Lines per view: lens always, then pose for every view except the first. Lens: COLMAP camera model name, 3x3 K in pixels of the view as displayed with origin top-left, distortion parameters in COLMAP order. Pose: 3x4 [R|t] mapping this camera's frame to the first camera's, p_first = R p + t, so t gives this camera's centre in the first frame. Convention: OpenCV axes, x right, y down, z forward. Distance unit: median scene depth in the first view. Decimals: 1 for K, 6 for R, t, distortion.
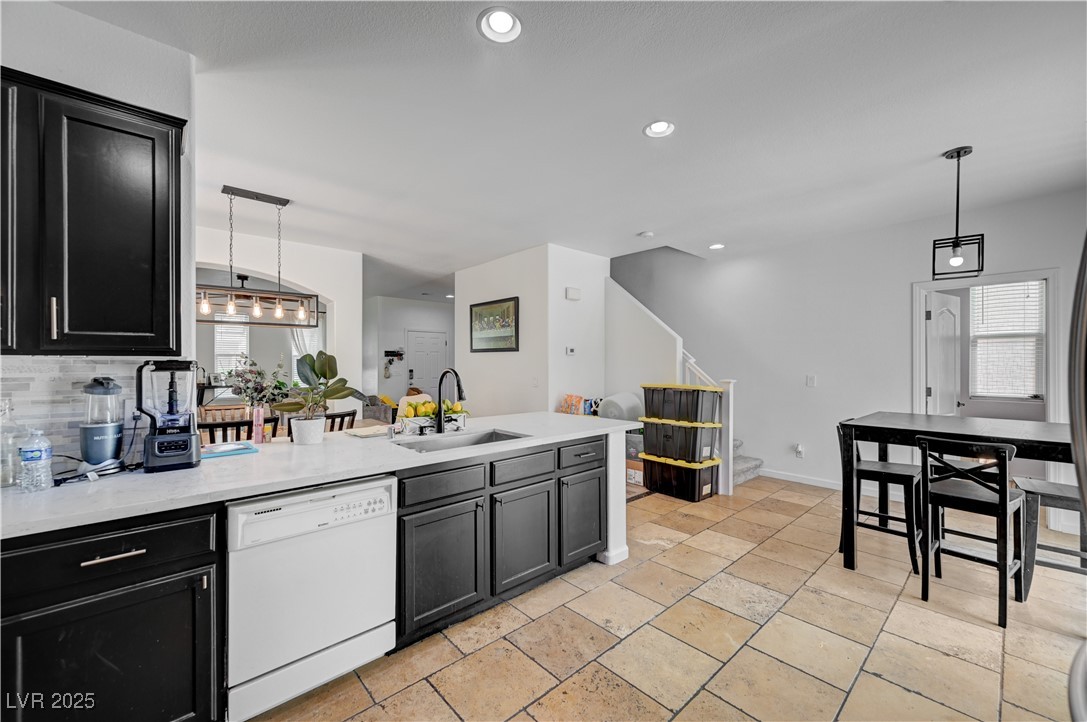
lens RADIAL K [[431.2, 0, 541.0], [0, 431.2, 362.7], [0, 0, 1]] dist [-0.001355, 0.001209]
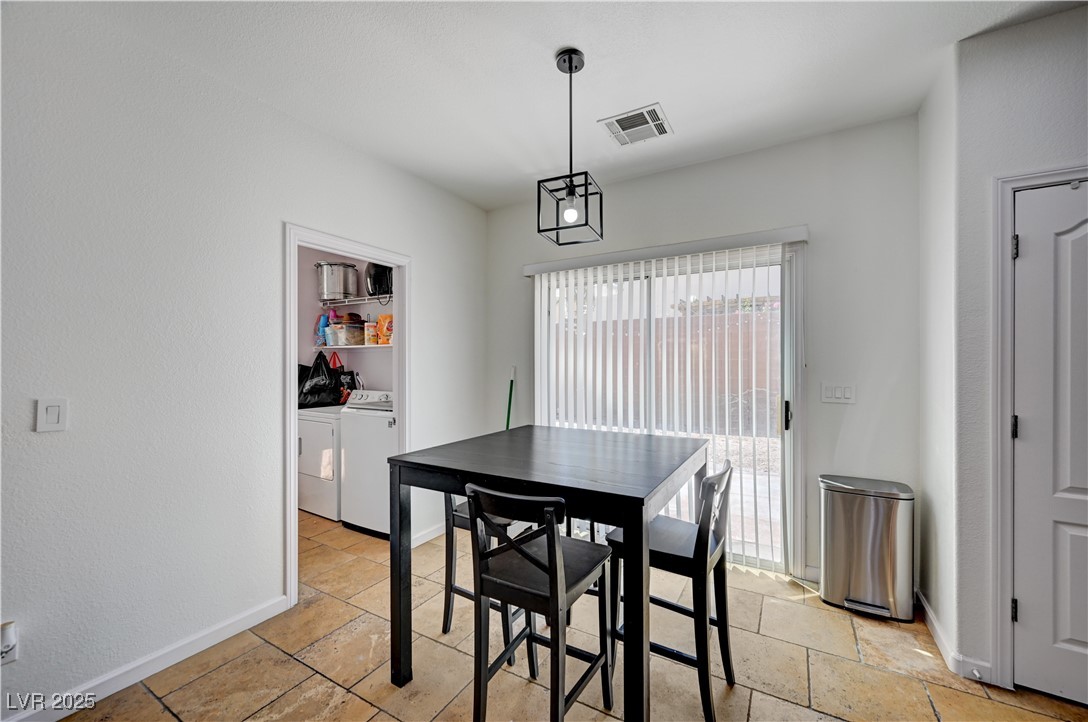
lens RADIAL K [[431.6, 0, 546.7], [0, 431.6, 363.6], [0, 0, 1]] dist [-0.001355, 0.001209]
pose [[-0.311508, -0.000764, 0.950243, 0.204277], [0.001110, 0.999999, 0.001168, 0.001909], [-0.950243, 0.001419, -0.311507, 0.813897]]
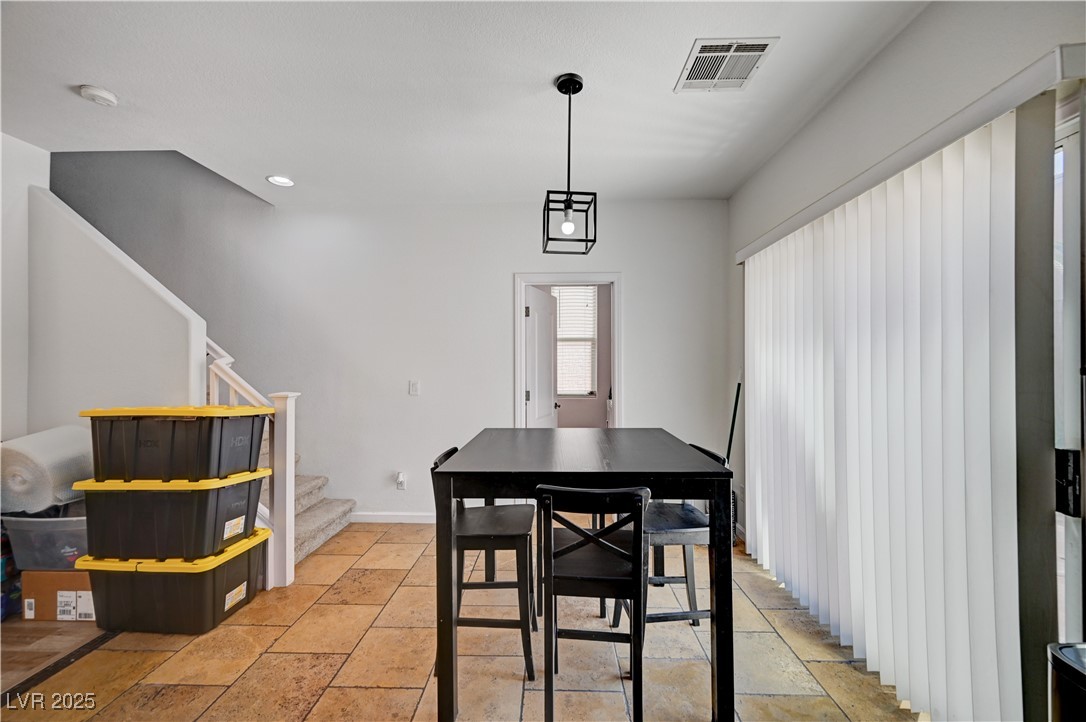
lens RADIAL K [[430.8, 0, 542.1], [0, 430.8, 360.9], [0, 0, 1]] dist [-0.001355, 0.001209]
pose [[0.693998, 0.003247, 0.719969, 0.256720], [0.001850, 0.999978, -0.006293, -0.000403], [-0.719974, 0.005699, 0.693977, 0.334543]]
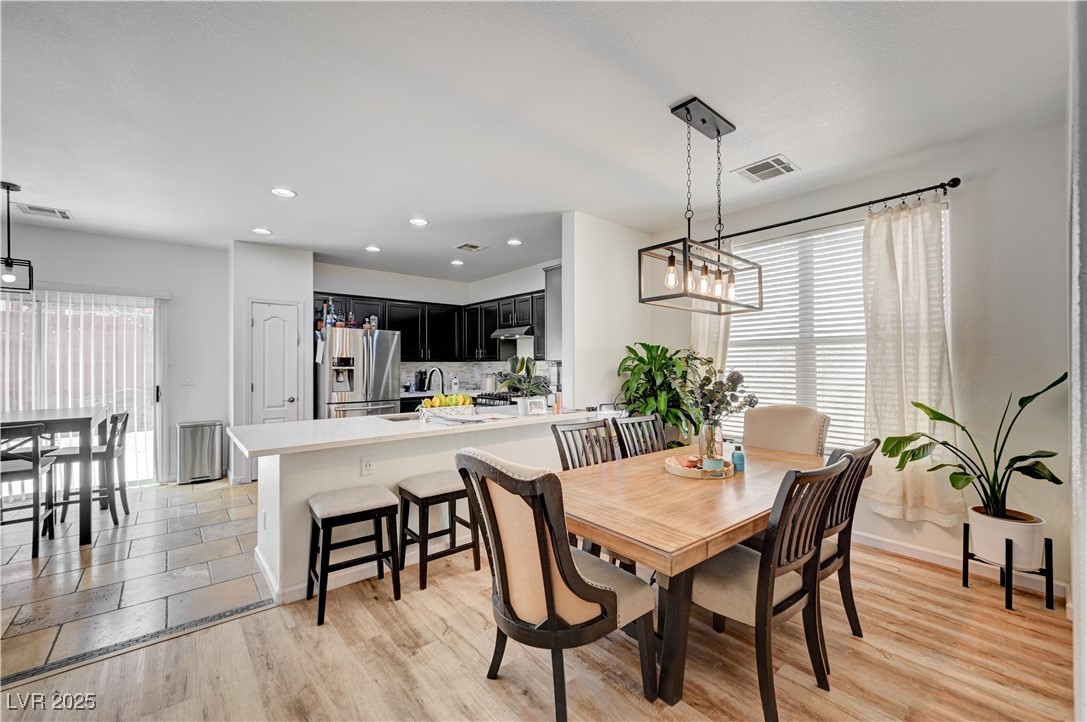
lens RADIAL K [[431.2, 0, 538.1], [0, 431.2, 361.9], [0, 0, 1]] dist [-0.001355, 0.001209]
pose [[-0.999689, 0.002114, 0.024865, -0.330585], [0.002046, 0.999994, -0.002737, 0.000058], [-0.024870, -0.002685, -0.999687, 1.387049]]
